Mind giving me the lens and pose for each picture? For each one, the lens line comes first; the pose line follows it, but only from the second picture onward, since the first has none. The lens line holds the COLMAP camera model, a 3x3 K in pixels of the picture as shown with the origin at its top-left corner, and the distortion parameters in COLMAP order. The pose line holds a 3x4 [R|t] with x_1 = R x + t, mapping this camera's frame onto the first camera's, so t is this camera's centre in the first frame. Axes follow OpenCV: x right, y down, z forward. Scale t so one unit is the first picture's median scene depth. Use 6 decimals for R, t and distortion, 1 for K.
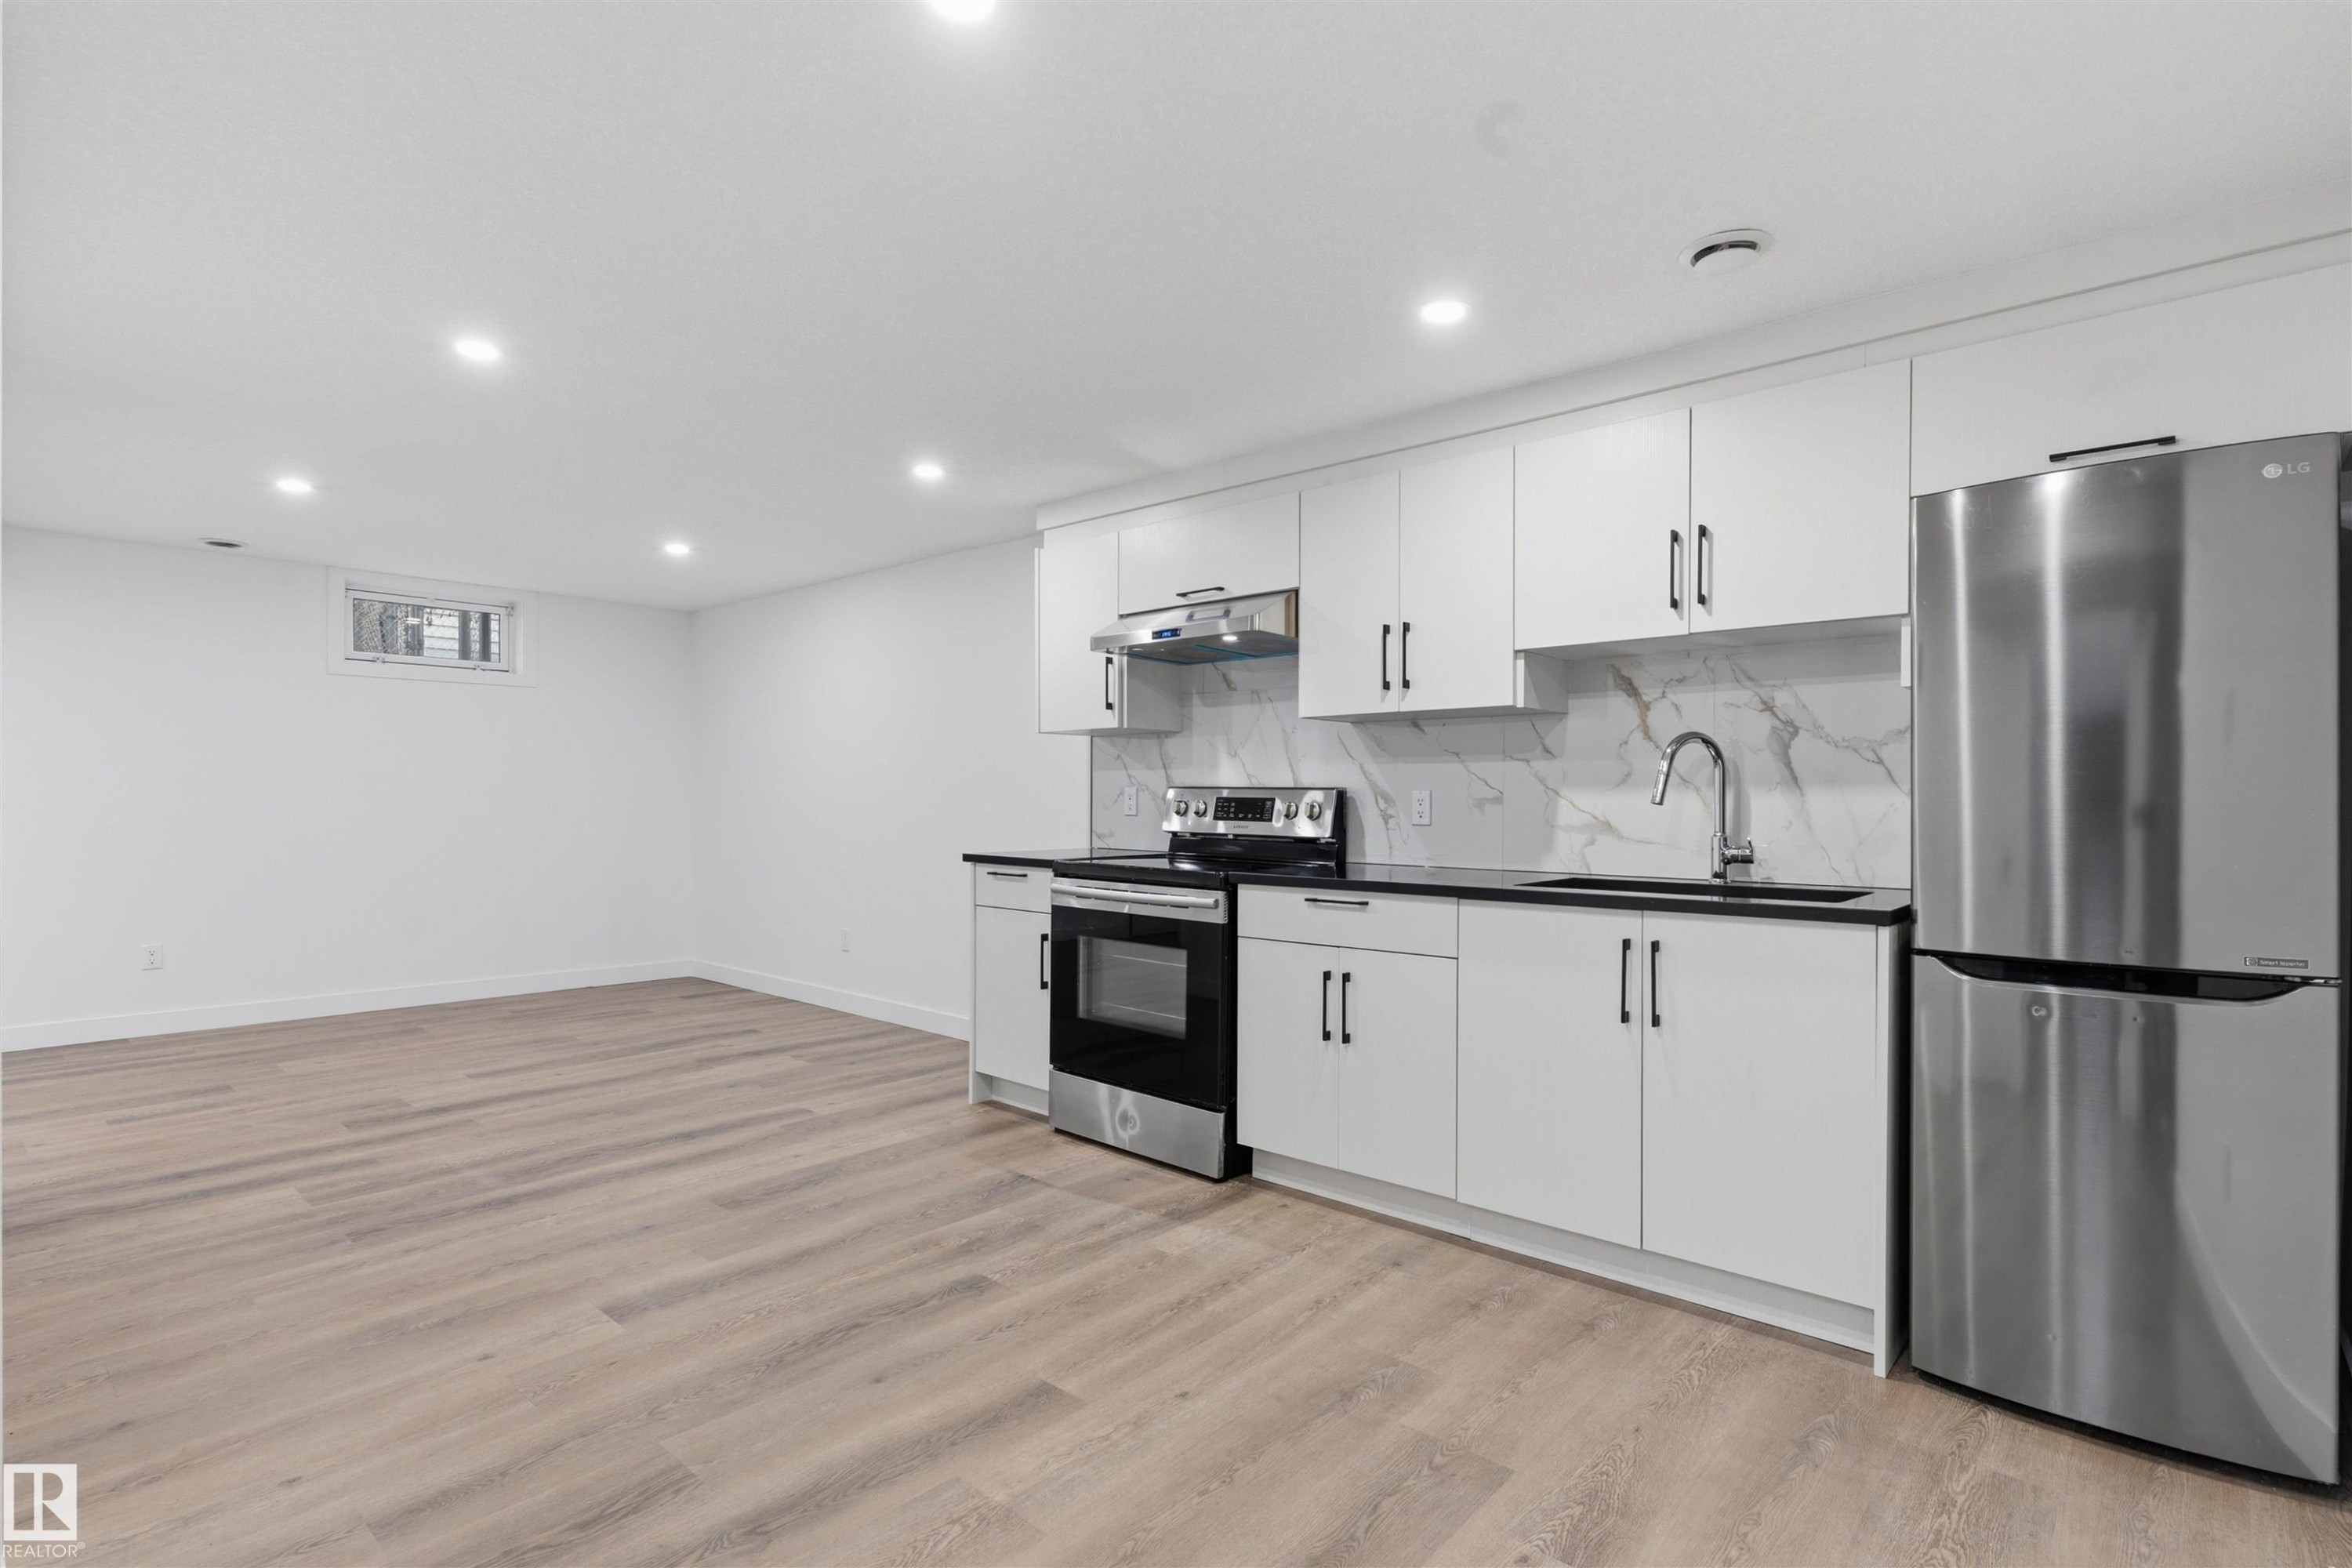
lens RADIAL K [[1133.4, 0, 1172.7], [0, 1133.4, 795.2], [0, 0, 1]] dist [0.000287, -0.001472]
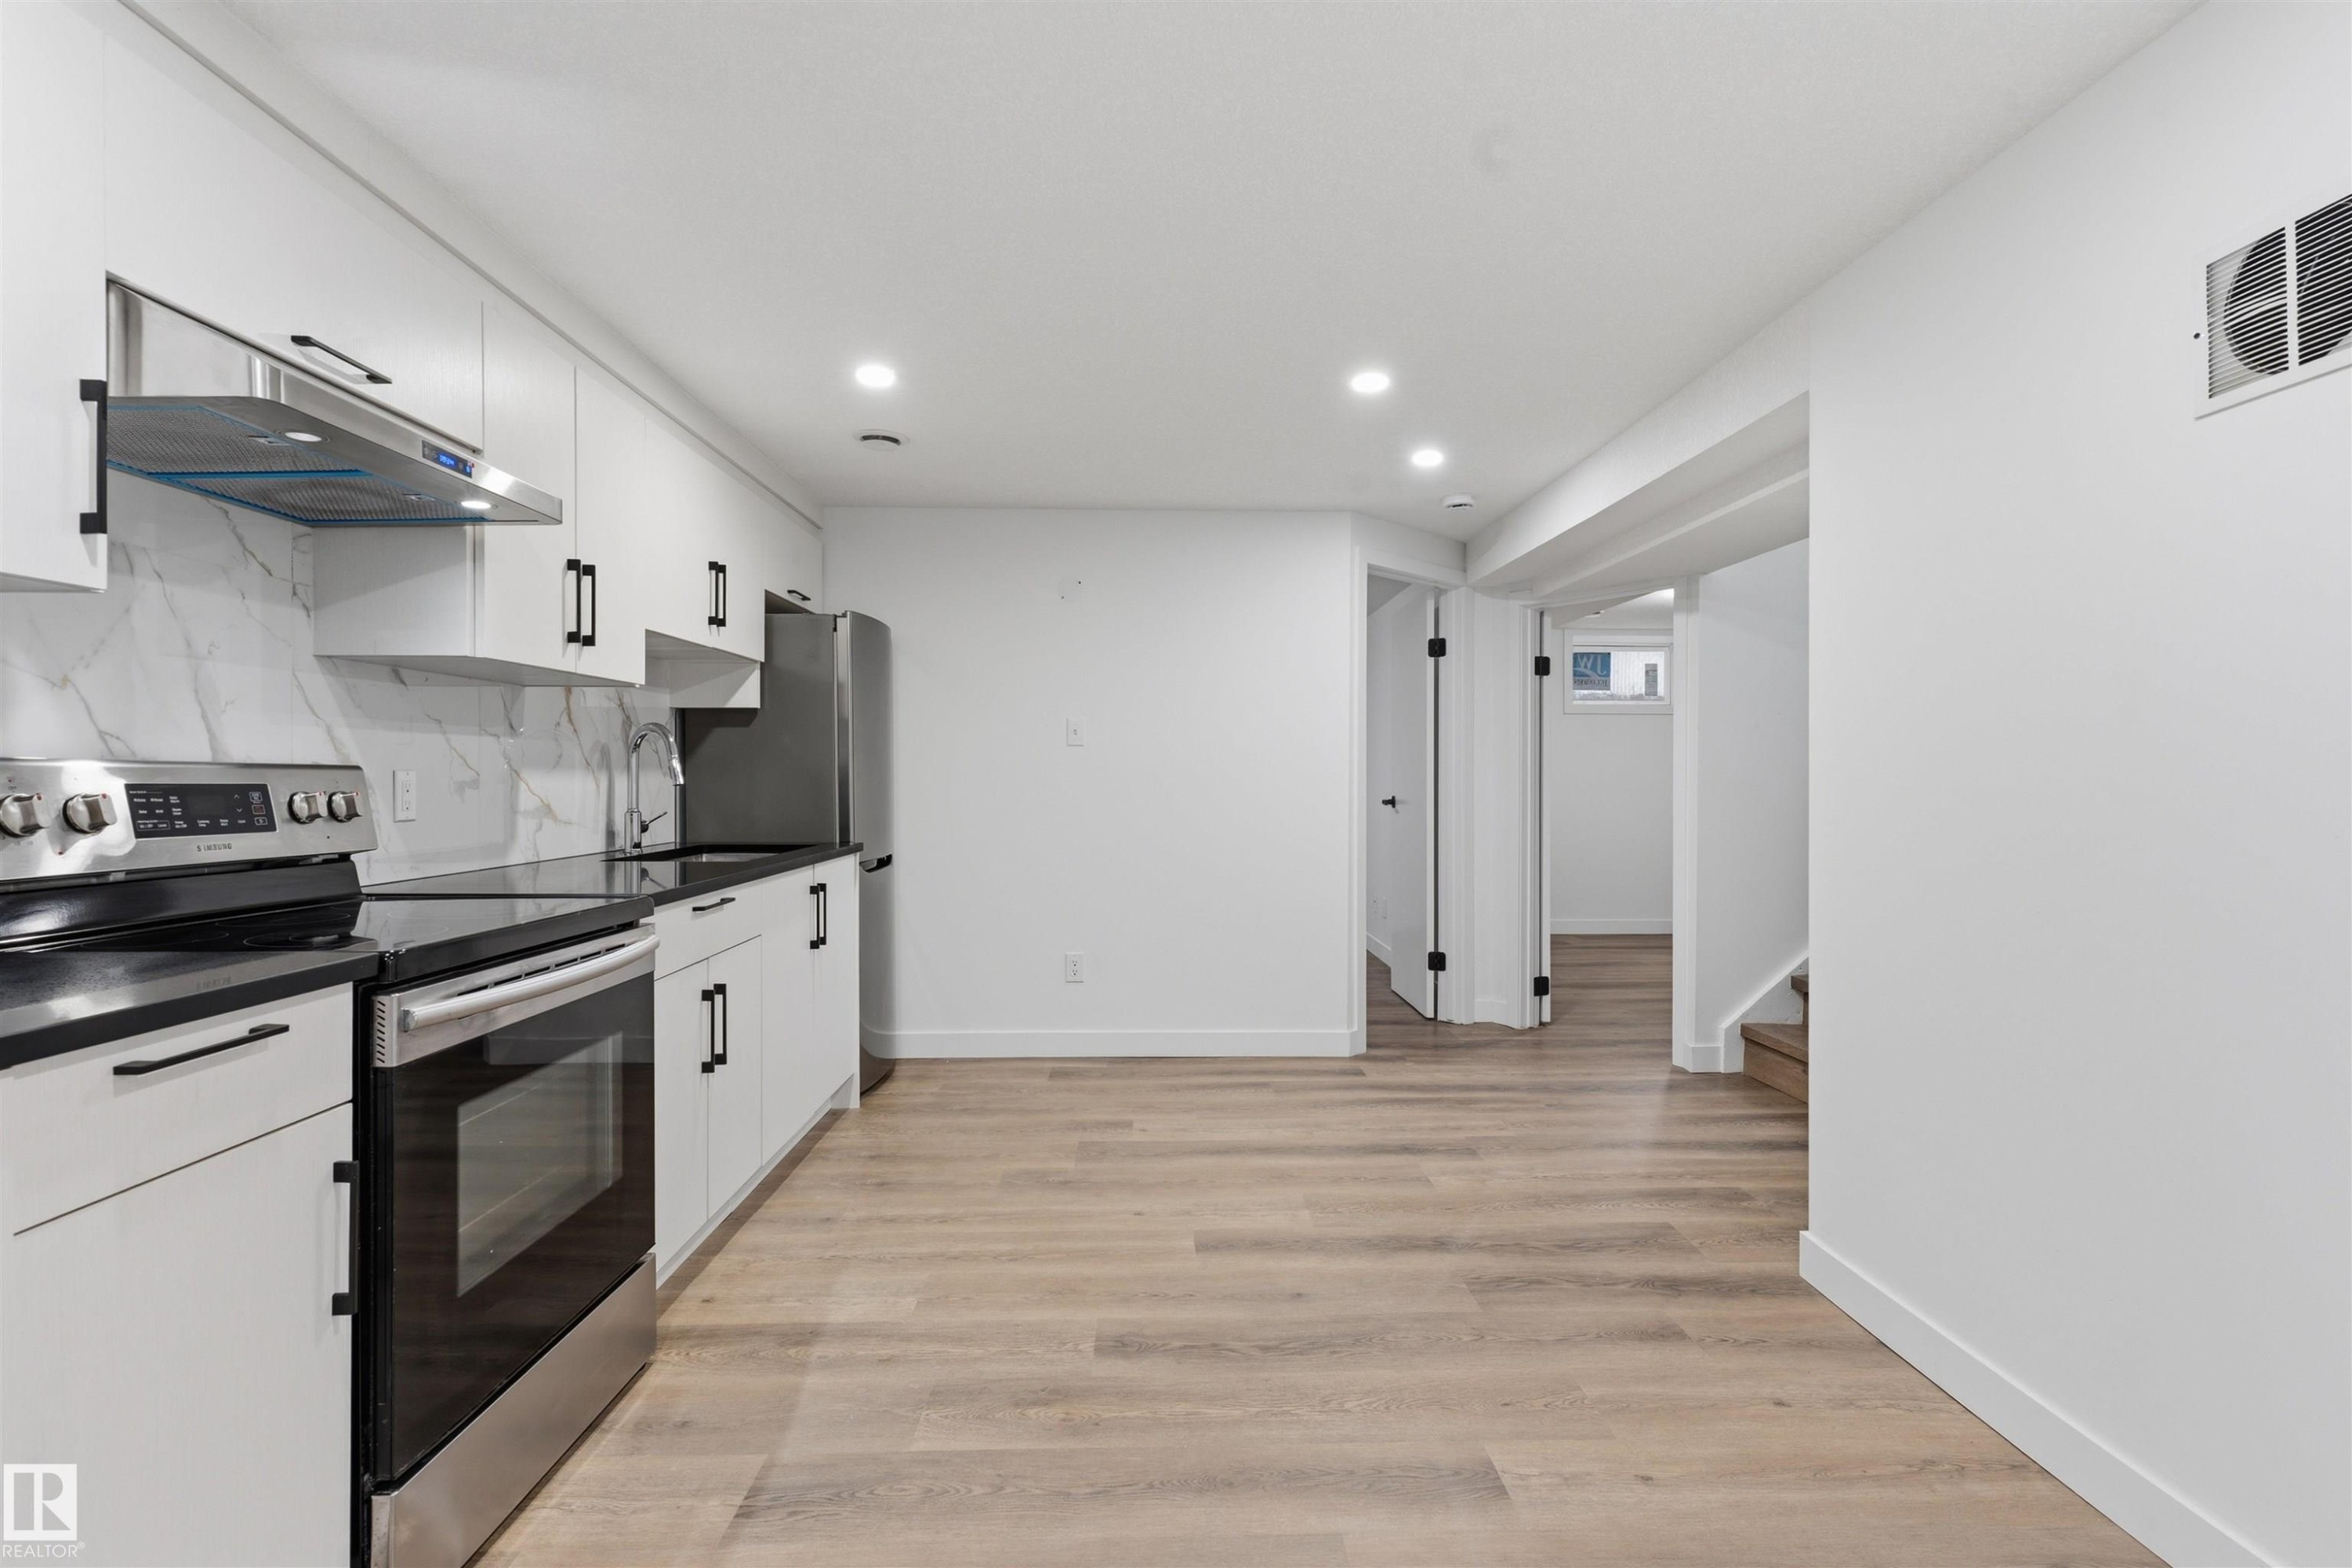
lens RADIAL K [[1133.4, 0, 1172.2], [0, 1133.4, 774.0], [0, 0, 1]] dist [0.000287, -0.001472]
pose [[-0.689981, -0.004173, 0.723816, -0.795870], [-0.007214, 0.999973, -0.001112, -0.006421], [-0.723792, -0.005989, -0.689992, 1.503492]]
